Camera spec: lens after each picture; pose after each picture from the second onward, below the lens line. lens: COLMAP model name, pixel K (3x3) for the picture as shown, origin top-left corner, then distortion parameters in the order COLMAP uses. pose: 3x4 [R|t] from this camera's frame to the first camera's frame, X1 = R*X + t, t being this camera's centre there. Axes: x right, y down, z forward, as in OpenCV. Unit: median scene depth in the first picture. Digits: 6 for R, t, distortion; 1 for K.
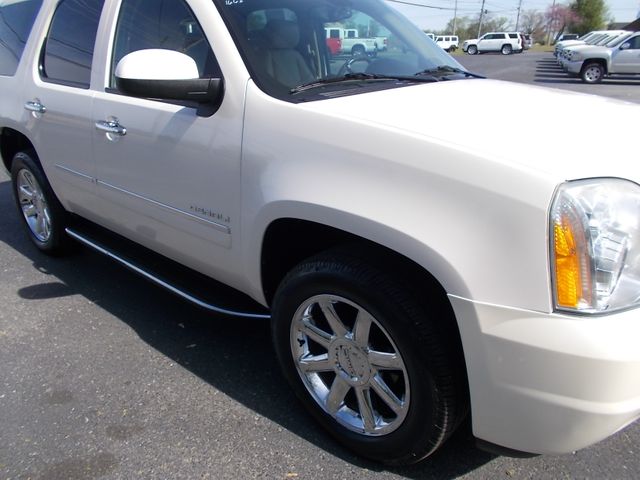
lens RADIAL K [[491.7, 0, 319.2], [0, 491.7, 240.4], [0, 0, 1]] dist [0.032516, -0.038671]
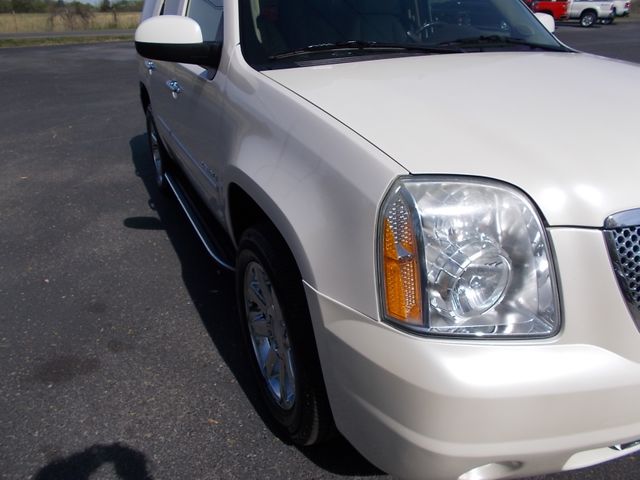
lens RADIAL K [[491.7, 0, 318.6], [0, 491.7, 240.0], [0, 0, 1]] dist [0.032516, -0.038671]
pose [[0.916751, 0.169987, -0.361485, 0.355823], [-0.147925, 0.985069, 0.088076, -0.032238], [0.371060, -0.027271, 0.928209, 0.073270]]
